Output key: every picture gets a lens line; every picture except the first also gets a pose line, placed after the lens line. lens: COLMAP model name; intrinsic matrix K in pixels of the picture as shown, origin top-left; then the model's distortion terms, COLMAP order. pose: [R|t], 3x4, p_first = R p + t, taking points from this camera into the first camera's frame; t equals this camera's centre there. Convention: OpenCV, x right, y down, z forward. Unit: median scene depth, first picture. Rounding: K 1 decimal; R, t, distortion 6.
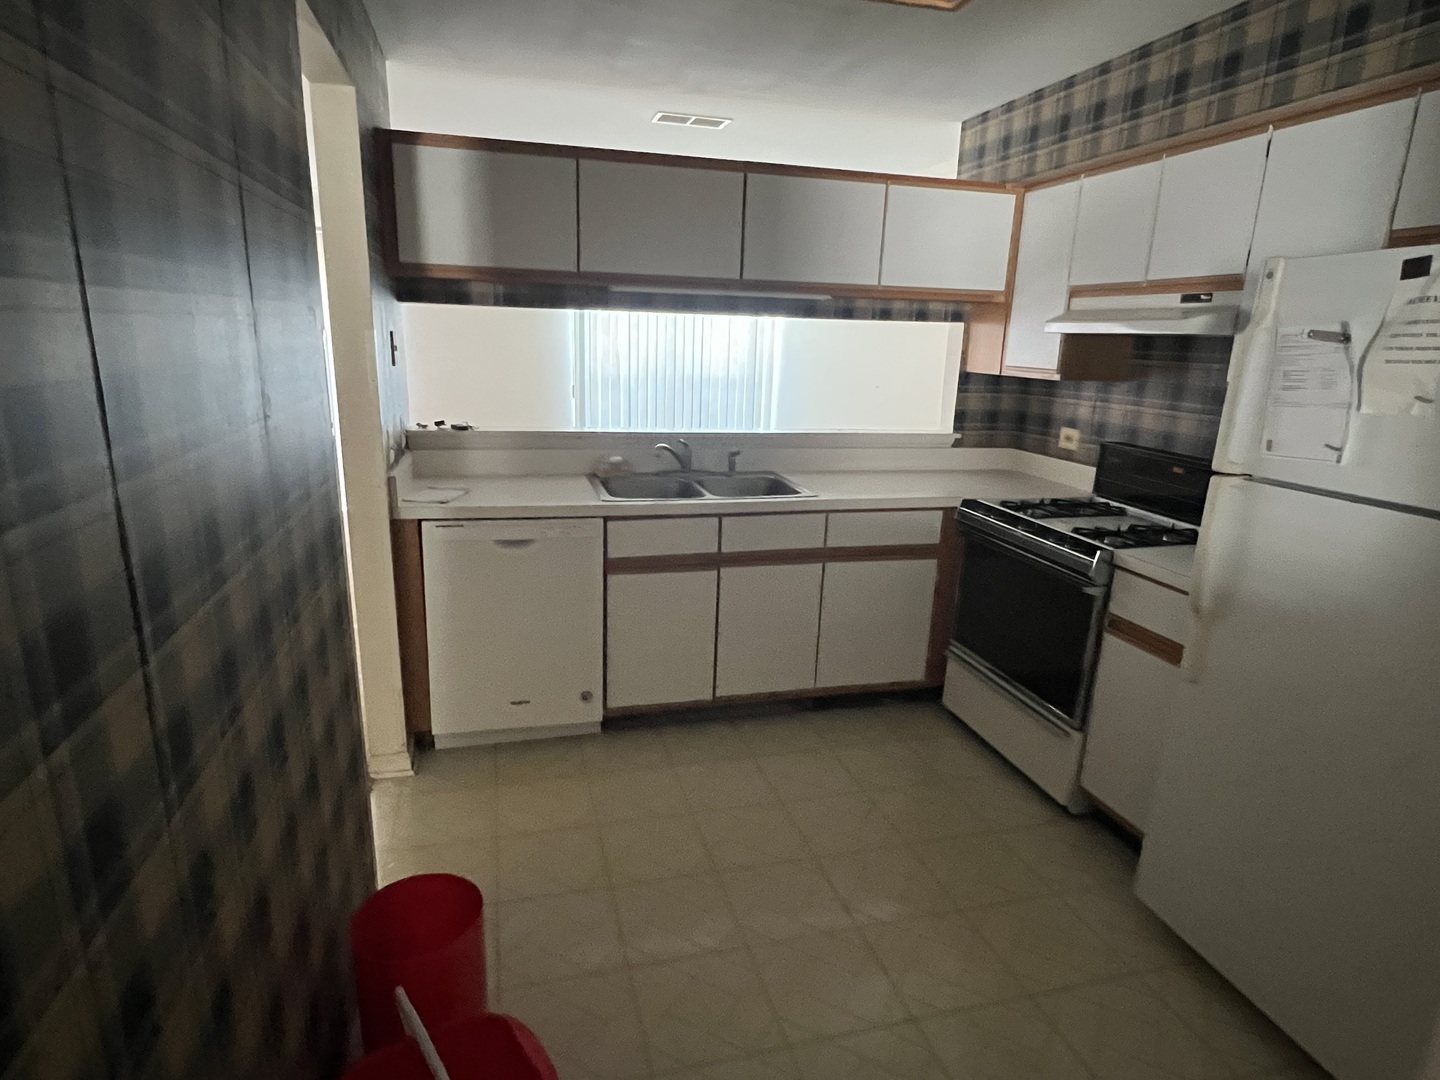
lens RADIAL K [[814.4, 0, 712.9], [0, 814.4, 541.8], [0, 0, 1]] dist [-0.003533, -0.001048]
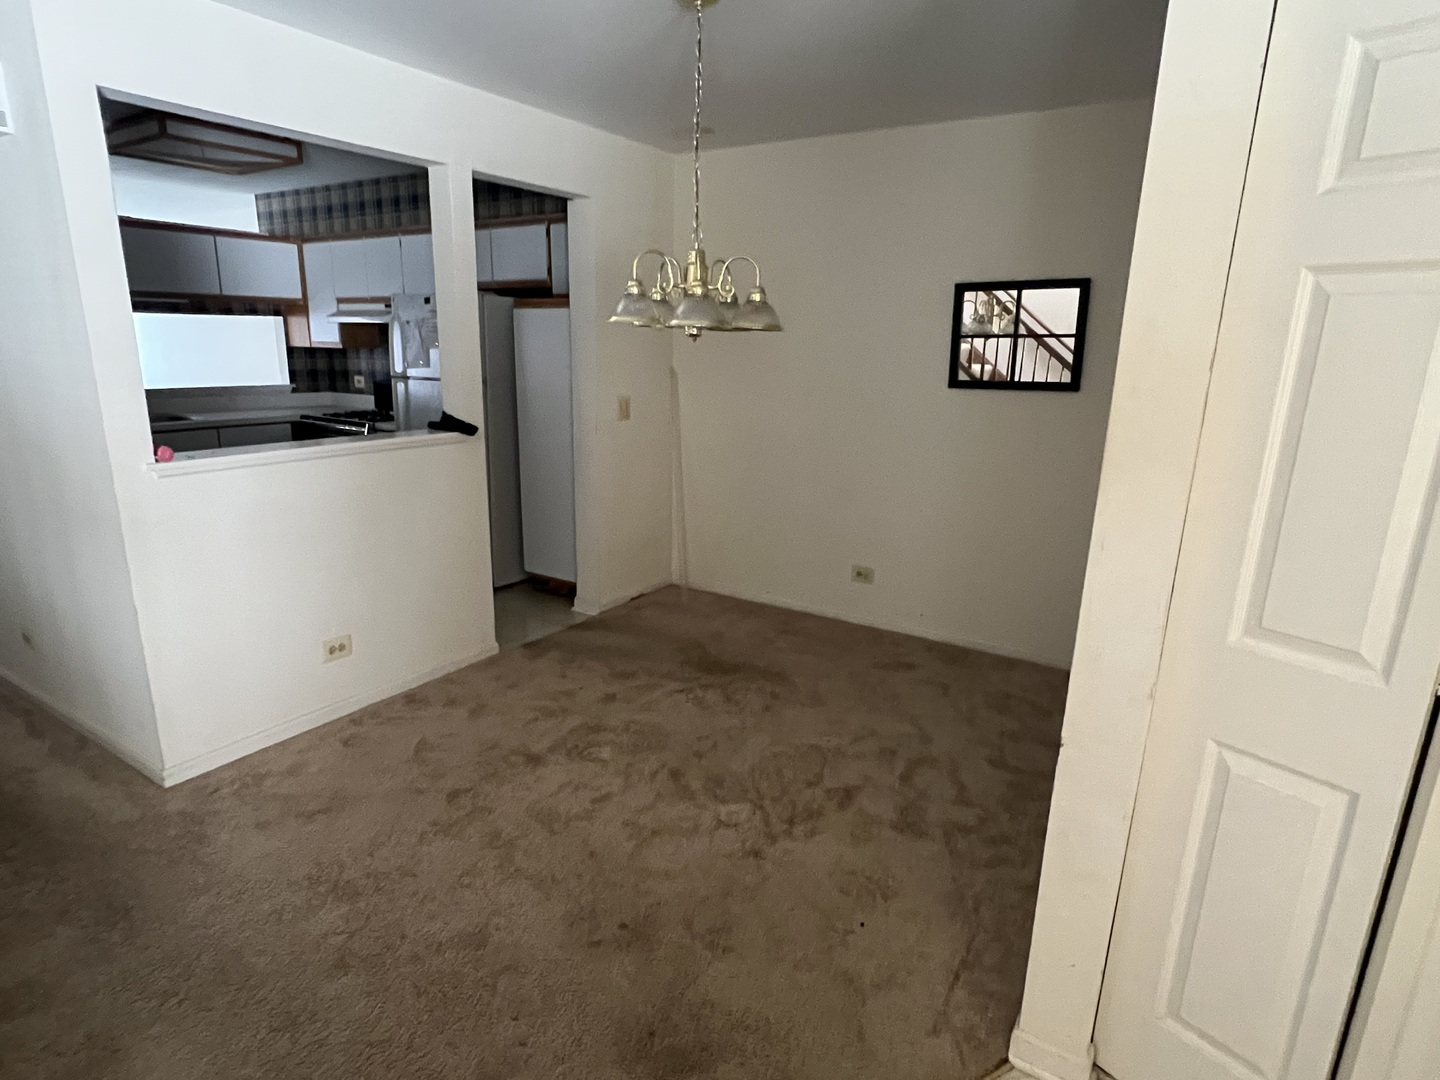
lens RADIAL K [[814.4, 0, 715.1], [0, 814.4, 551.9], [0, 0, 1]] dist [-0.003533, -0.001048]
pose [[0.739089, -0.186565, 0.647256, -0.216748], [0.170367, 0.981413, 0.088343, 0.221186], [-0.651707, 0.044978, 0.757136, -0.867847]]
